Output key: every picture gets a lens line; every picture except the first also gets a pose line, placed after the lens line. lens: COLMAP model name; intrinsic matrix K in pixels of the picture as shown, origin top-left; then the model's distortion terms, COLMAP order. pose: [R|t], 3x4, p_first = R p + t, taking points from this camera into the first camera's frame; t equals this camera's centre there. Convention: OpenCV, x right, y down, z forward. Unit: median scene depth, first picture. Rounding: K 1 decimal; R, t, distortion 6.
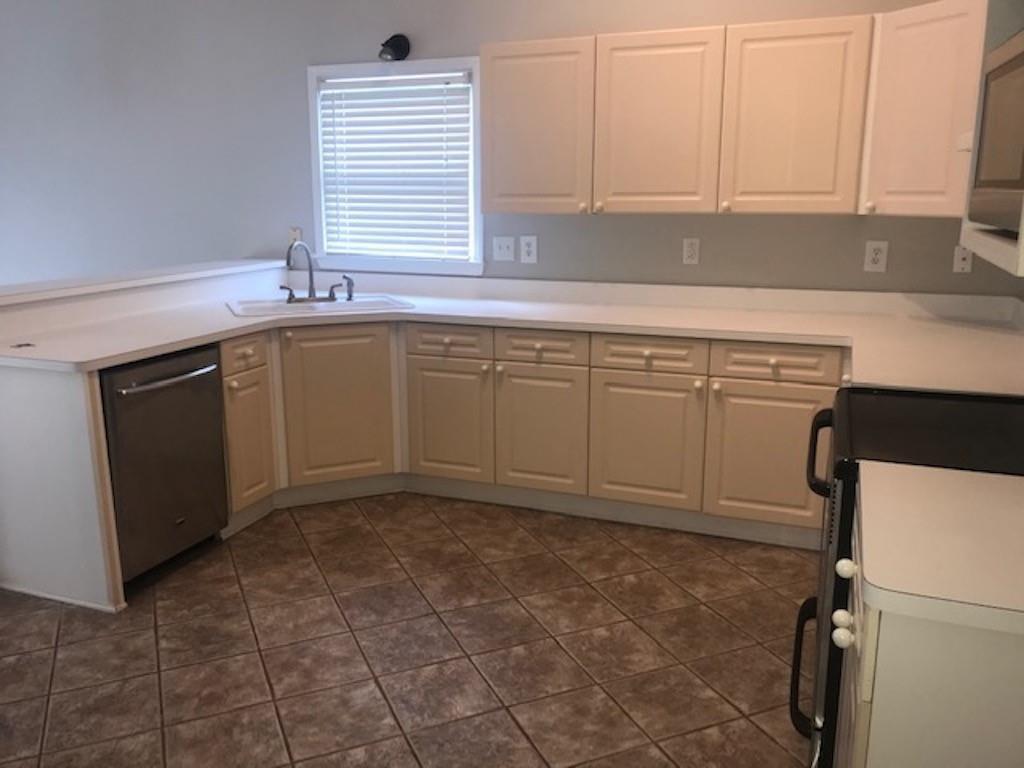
lens RADIAL K [[838.7, 0, 488.6], [0, 838.7, 380.2], [0, 0, 1]] dist [0.001490, 0.011935]
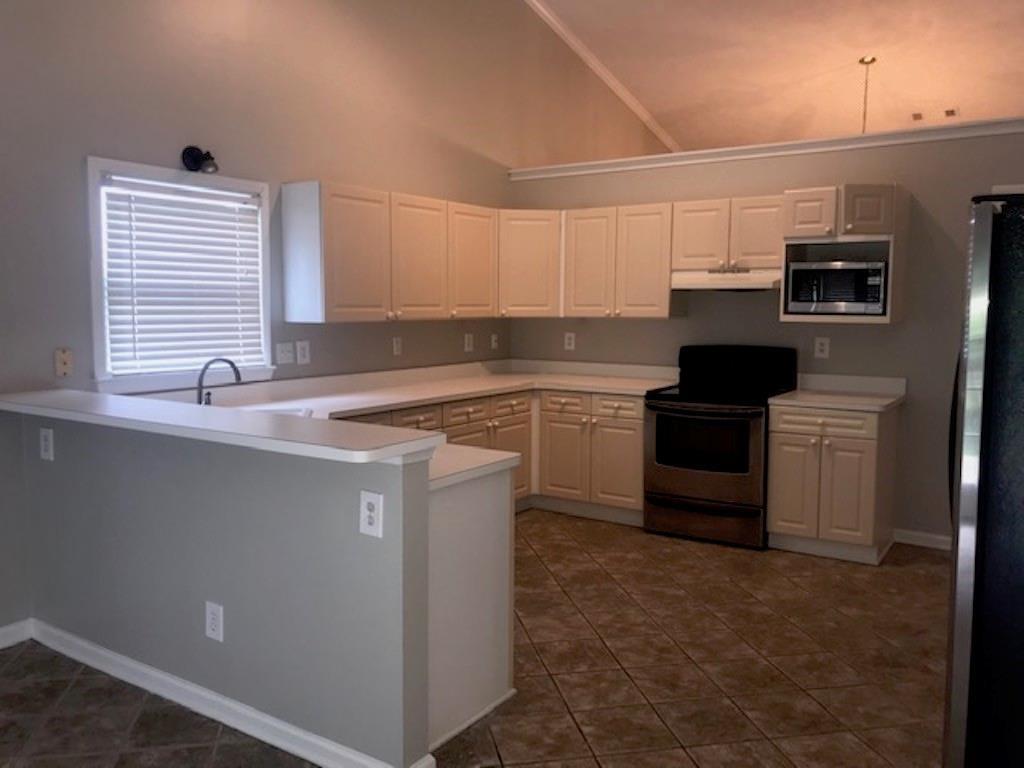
lens RADIAL K [[838.7, 0, 488.6], [0, 838.7, 380.2], [0, 0, 1]] dist [0.001490, 0.011935]
pose [[0.232932, -0.089806, 0.968337, -1.359624], [0.210085, 0.976862, 0.040061, -0.150404], [-0.949530, 0.194102, 0.246410, 0.649946]]
